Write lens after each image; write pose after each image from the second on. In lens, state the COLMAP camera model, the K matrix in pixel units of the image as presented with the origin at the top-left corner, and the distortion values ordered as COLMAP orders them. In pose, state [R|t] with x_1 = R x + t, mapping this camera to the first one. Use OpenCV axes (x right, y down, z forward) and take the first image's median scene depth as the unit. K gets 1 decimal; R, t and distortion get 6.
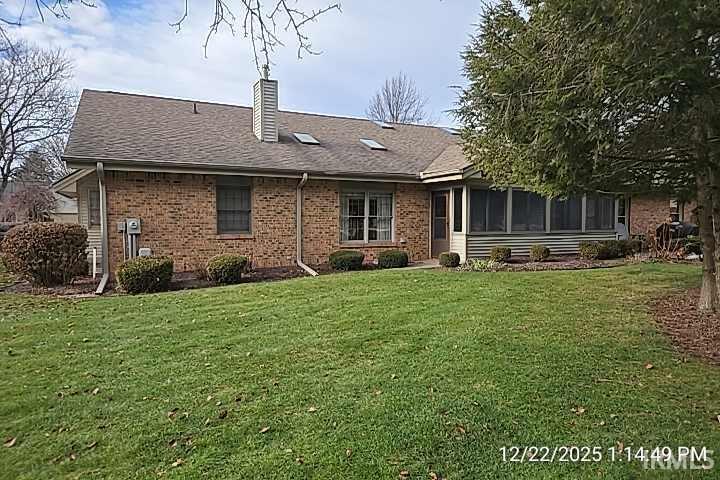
lens RADIAL K [[488.9, 0, 360.3], [0, 488.9, 239.6], [0, 0, 1]] dist [0.055322, -0.020016]
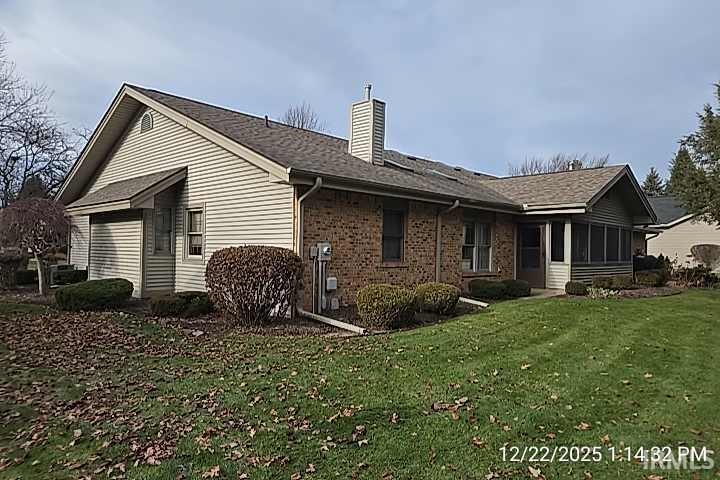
lens RADIAL K [[488.9, 0, 359.9], [0, 488.9, 242.4], [0, 0, 1]] dist [0.055322, -0.020016]
pose [[0.941168, 0.020624, 0.337309, -0.614740], [-0.001739, 0.998418, -0.056194, 0.003778], [-0.337934, 0.052301, 0.939715, 0.150634]]
